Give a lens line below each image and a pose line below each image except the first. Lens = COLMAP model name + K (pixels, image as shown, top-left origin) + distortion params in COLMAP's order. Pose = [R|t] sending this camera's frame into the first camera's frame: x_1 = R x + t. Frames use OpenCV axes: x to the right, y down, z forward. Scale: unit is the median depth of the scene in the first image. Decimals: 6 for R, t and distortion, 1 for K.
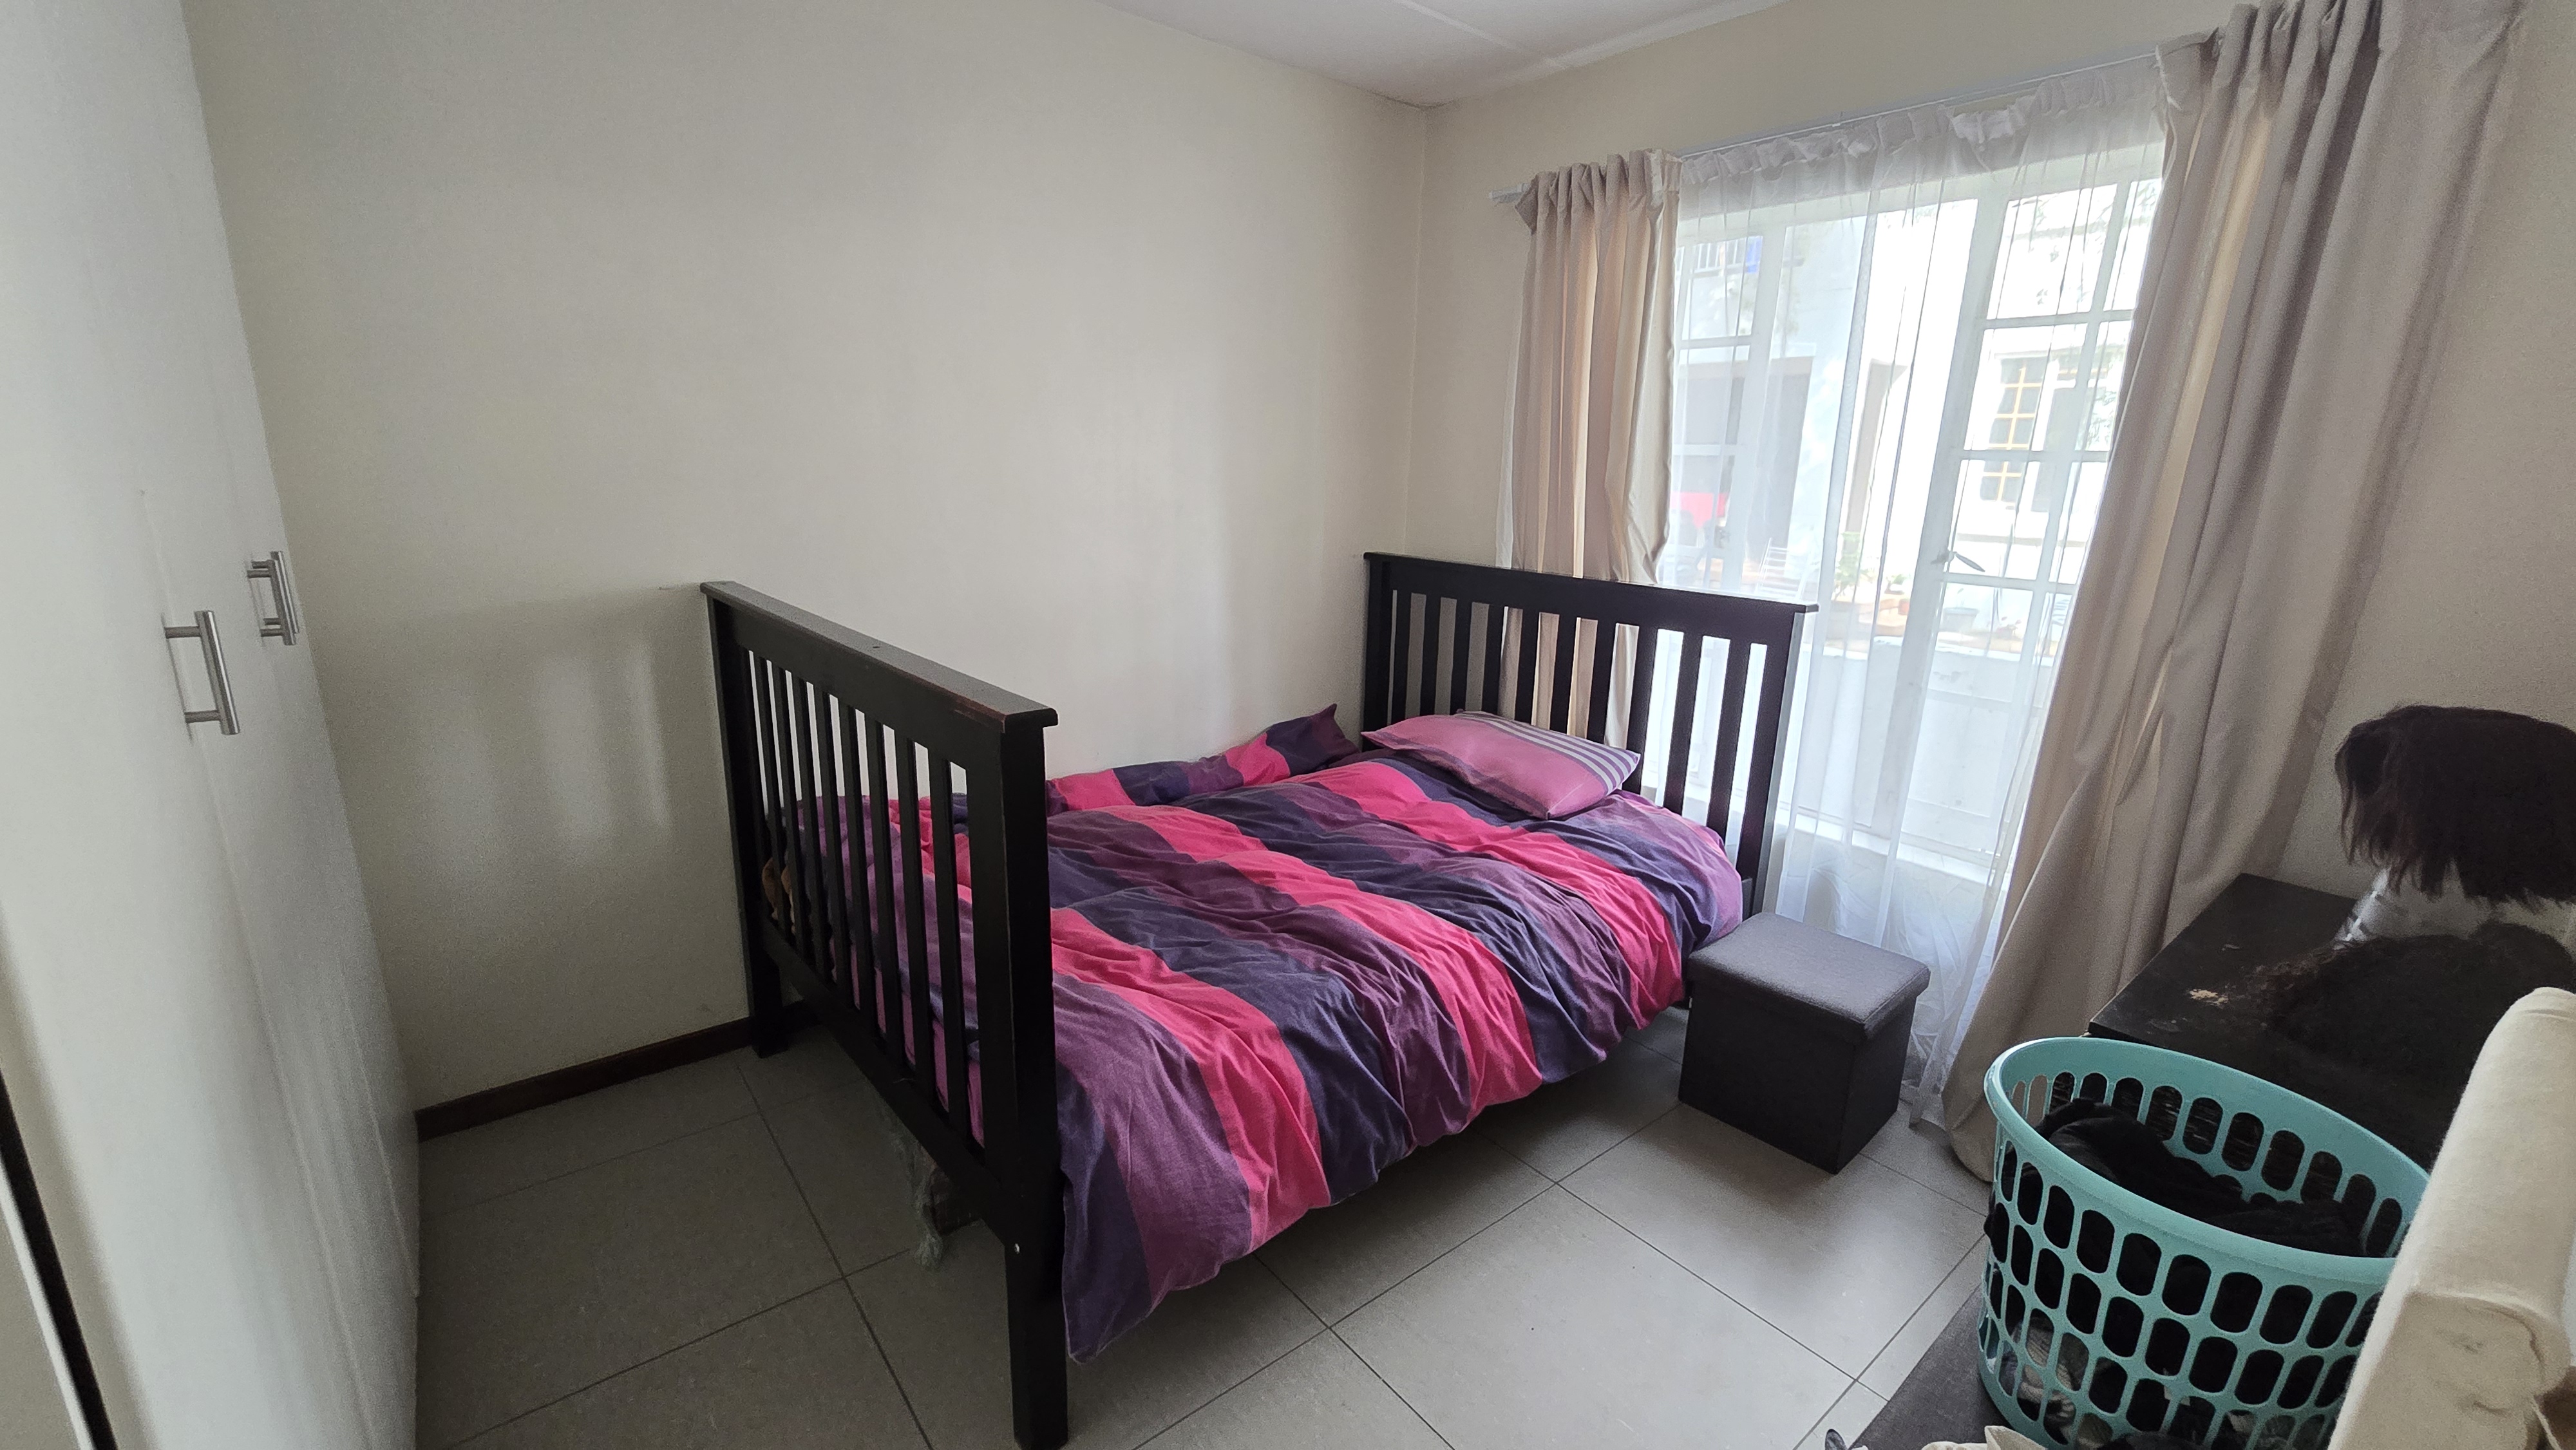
lens RADIAL K [[1043.8, 0, 1288.6], [0, 1043.8, 727.4], [0, 0, 1]] dist [0.000036, 0.001197]
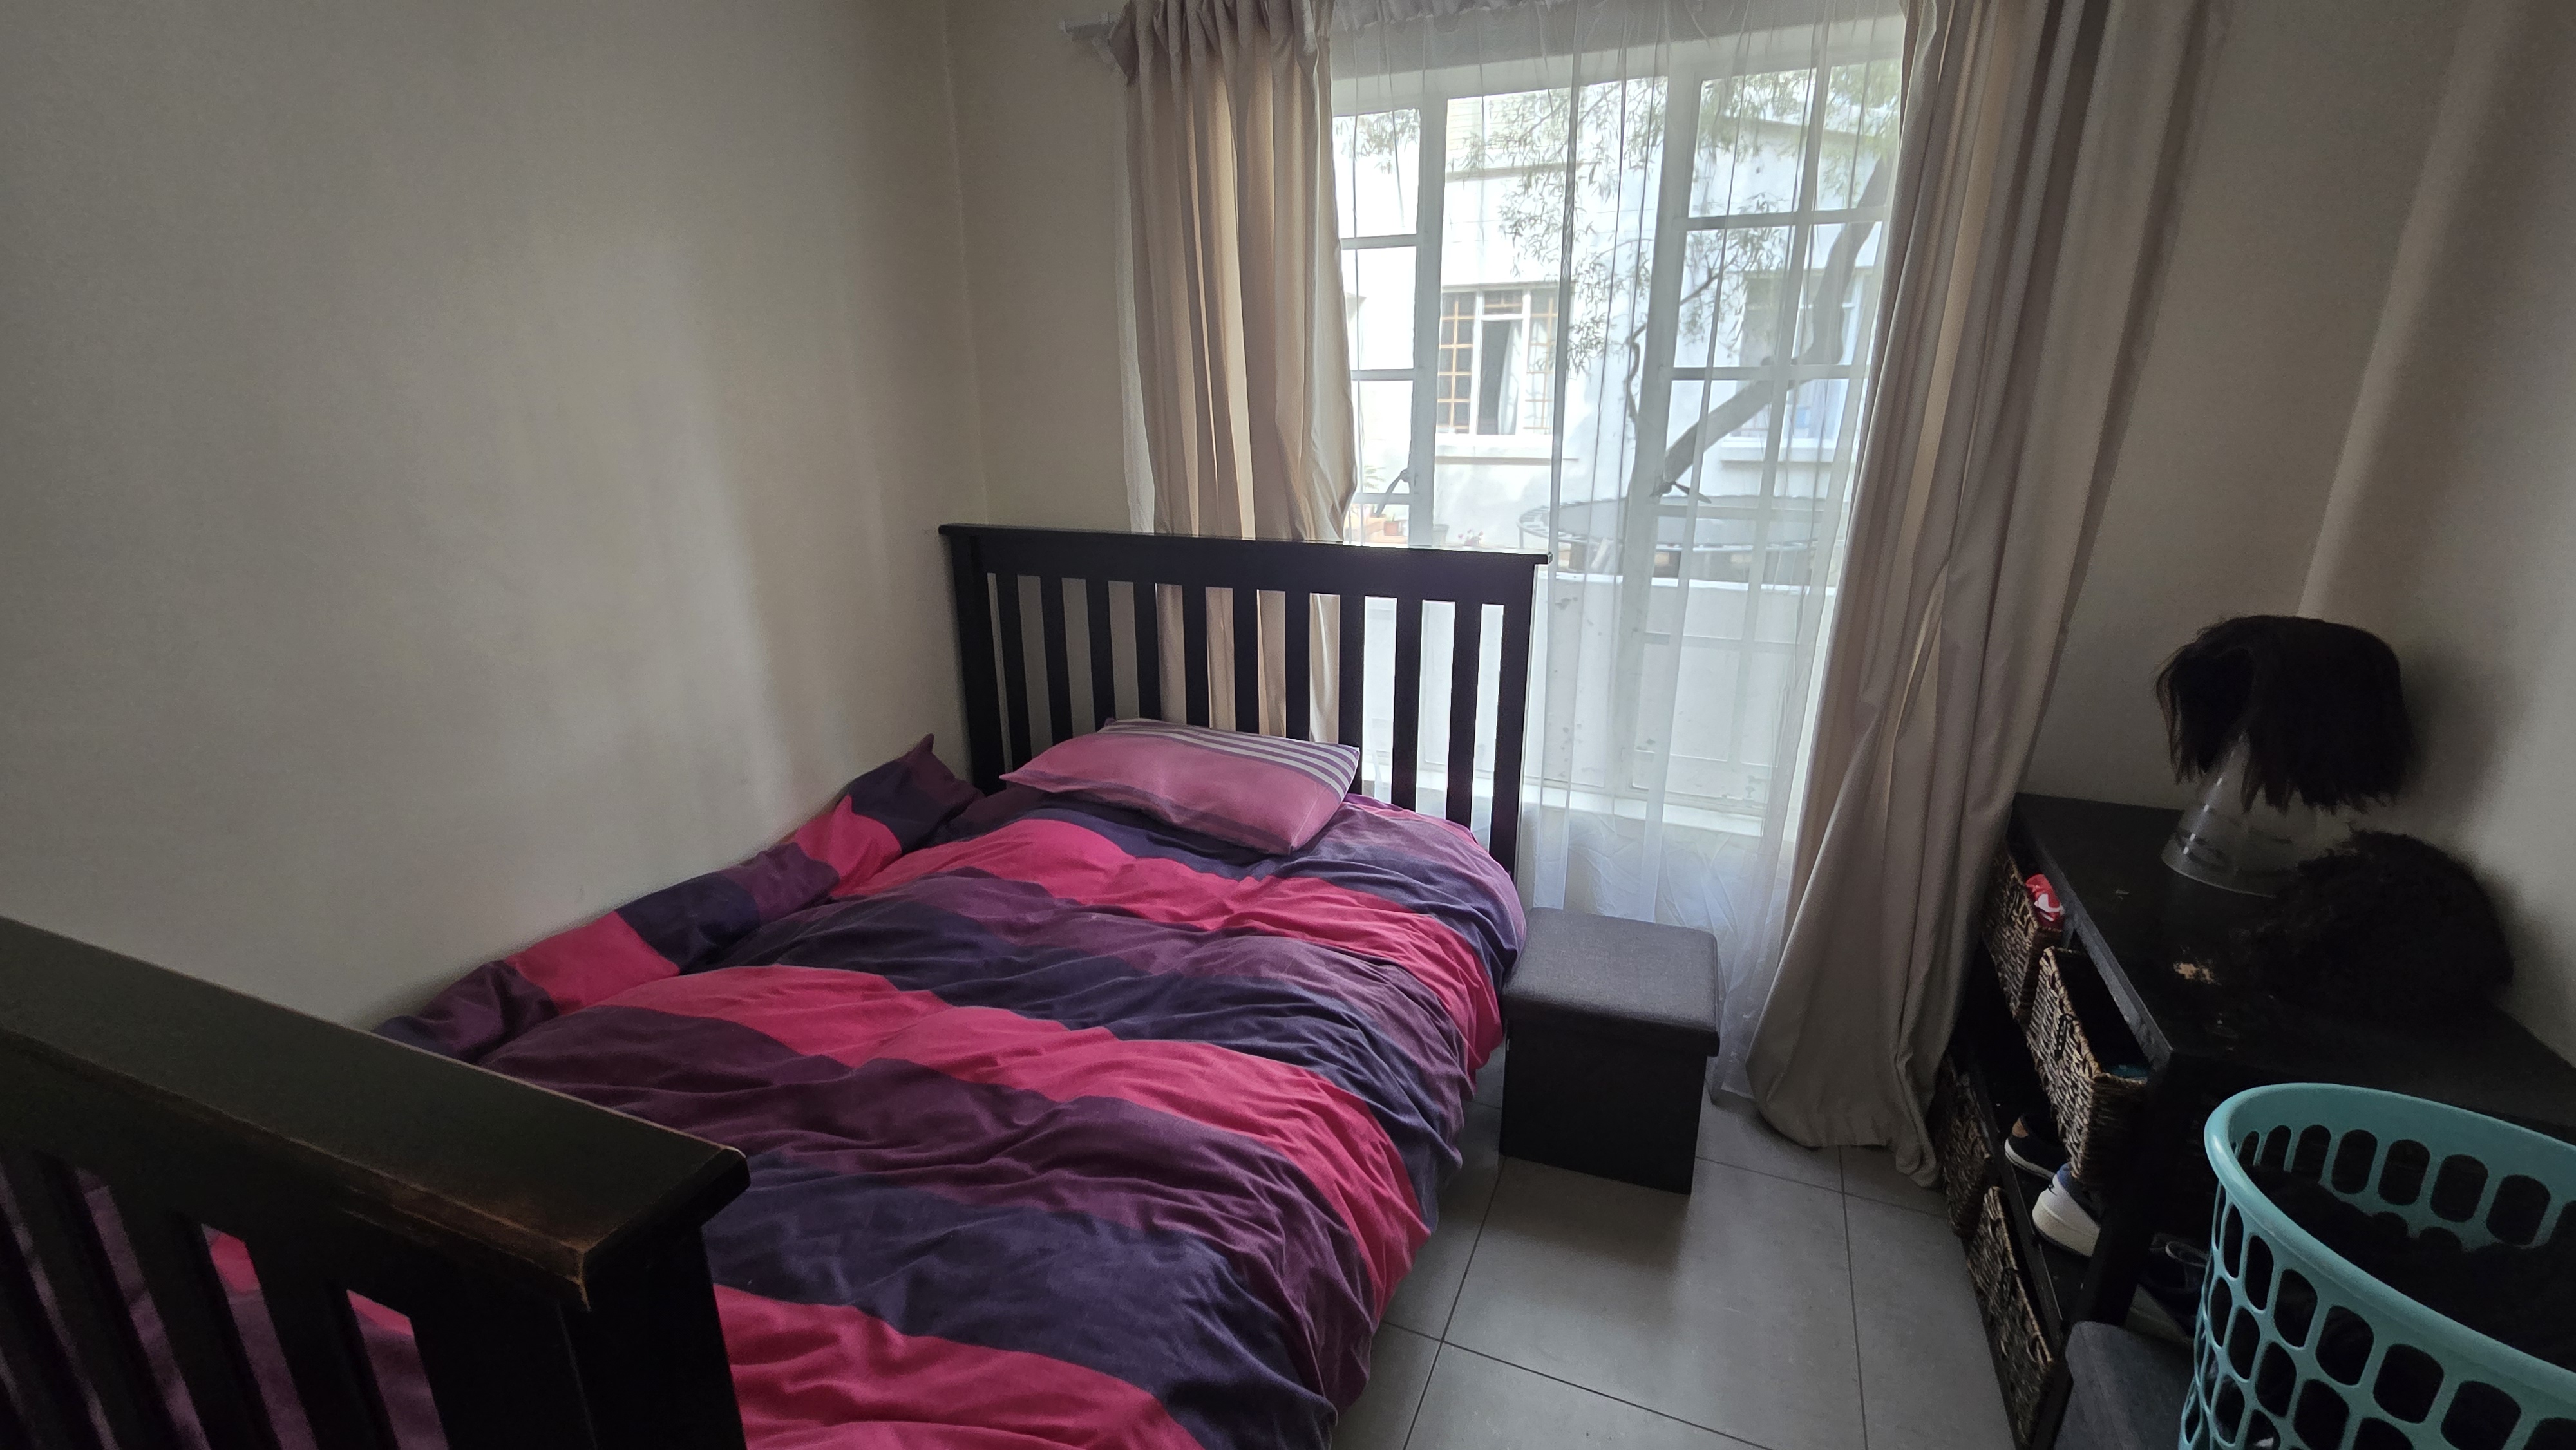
lens RADIAL K [[1043.8, 0, 1284.2], [0, 1043.8, 730.5], [0, 0, 1]] dist [0.000036, 0.001197]
pose [[0.874643, -0.168867, 0.454404, -0.105830], [0.142783, 0.985524, 0.091412, -0.083178], [-0.463262, -0.015072, 0.886093, 0.332046]]
